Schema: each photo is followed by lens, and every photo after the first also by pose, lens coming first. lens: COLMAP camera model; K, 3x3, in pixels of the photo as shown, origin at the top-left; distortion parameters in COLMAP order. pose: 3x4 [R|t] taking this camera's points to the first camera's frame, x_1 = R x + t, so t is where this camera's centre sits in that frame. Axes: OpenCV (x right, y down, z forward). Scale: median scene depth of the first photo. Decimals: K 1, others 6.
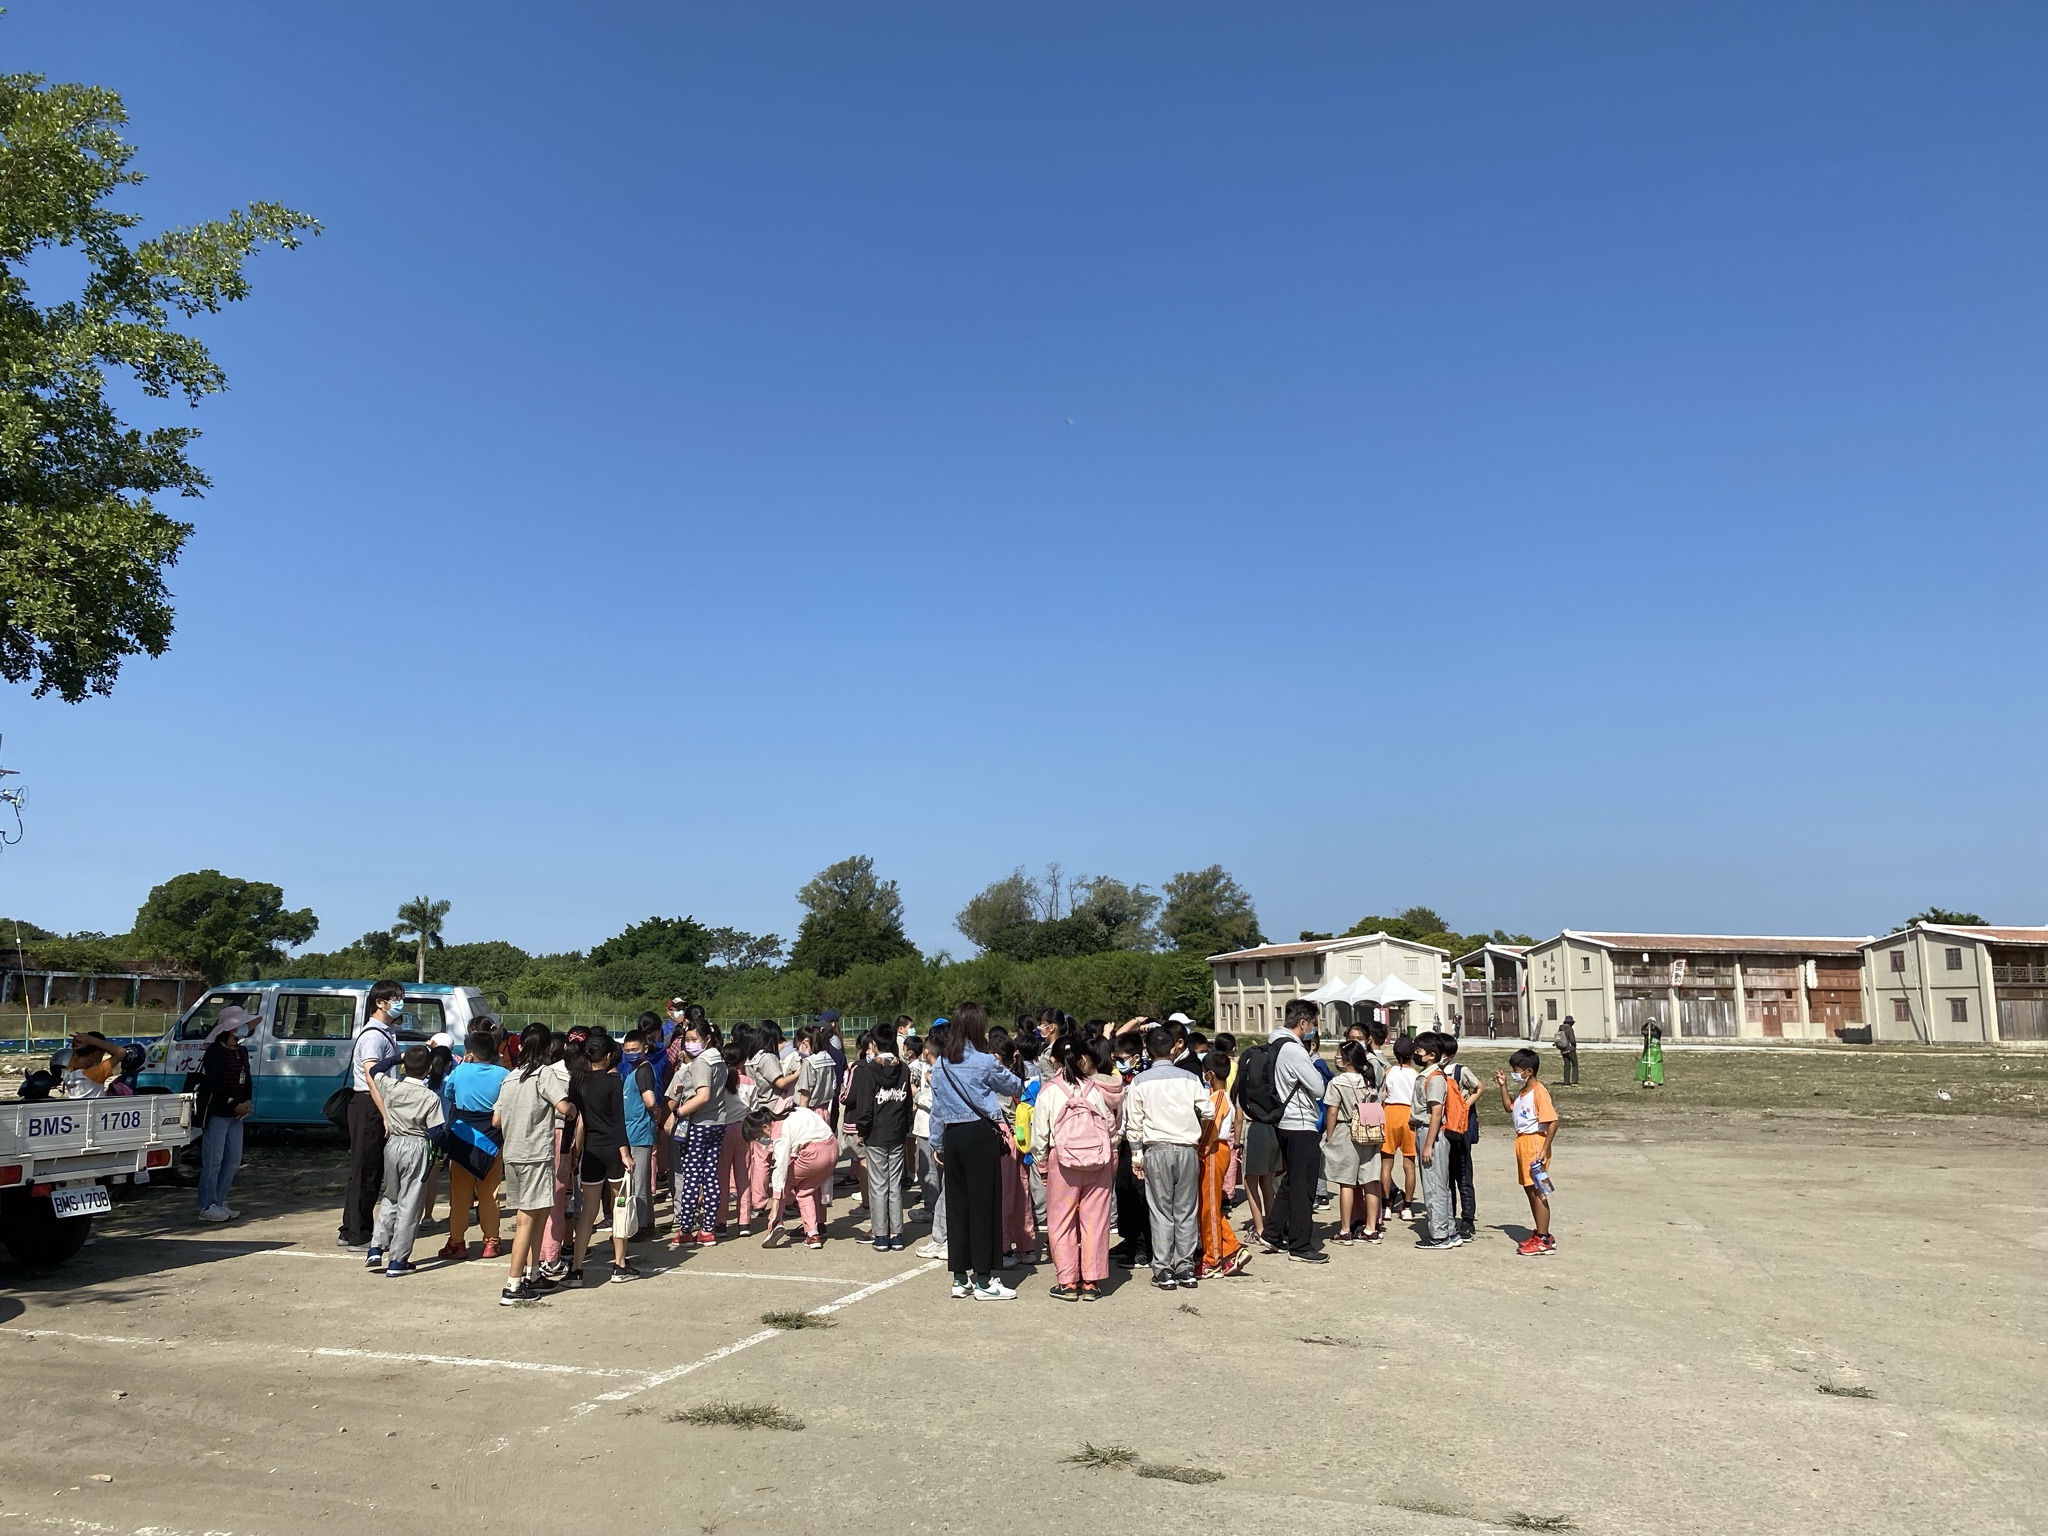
lens RADIAL K [[1545.6, 0, 1035.3], [0, 1545.6, 770.5], [0, 0, 1]] dist [0.115059, -0.192702]
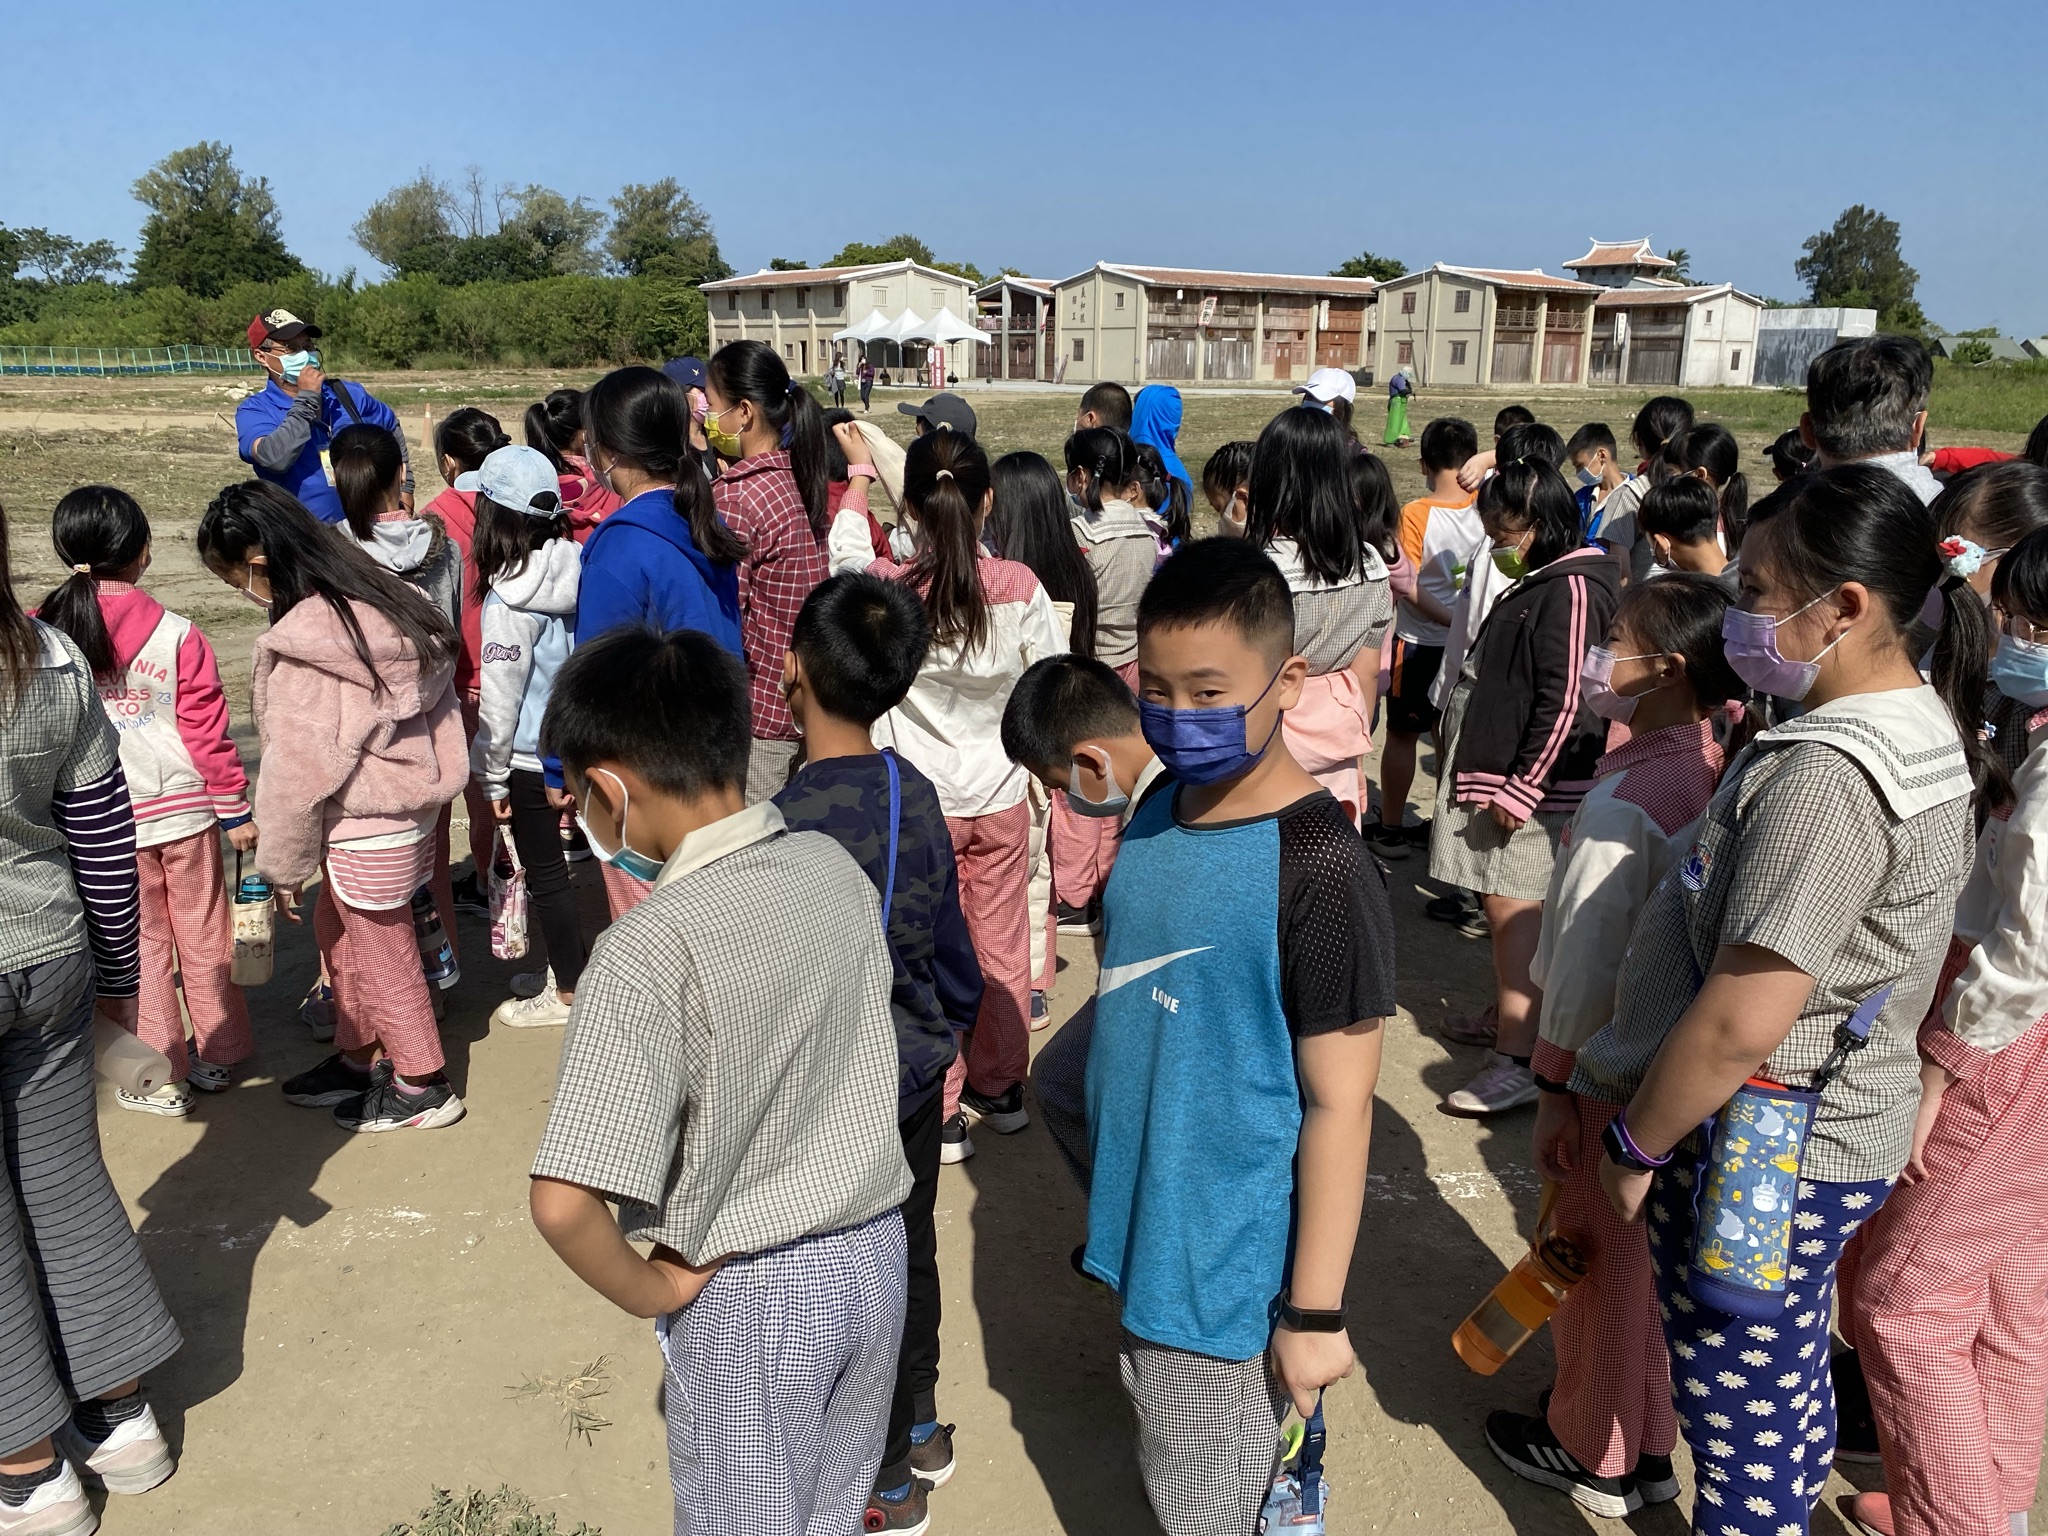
lens RADIAL K [[1557.3, 0, 1024.0], [0, 1557.3, 768.0], [0, 0, 1]] dist [0.003948, 0.003736]
pose [[0.938636, -0.076353, 0.336352, -0.036527], [-0.066365, 0.916986, 0.393359, 0.015692], [-0.338465, -0.391543, 0.855649, 0.100465]]
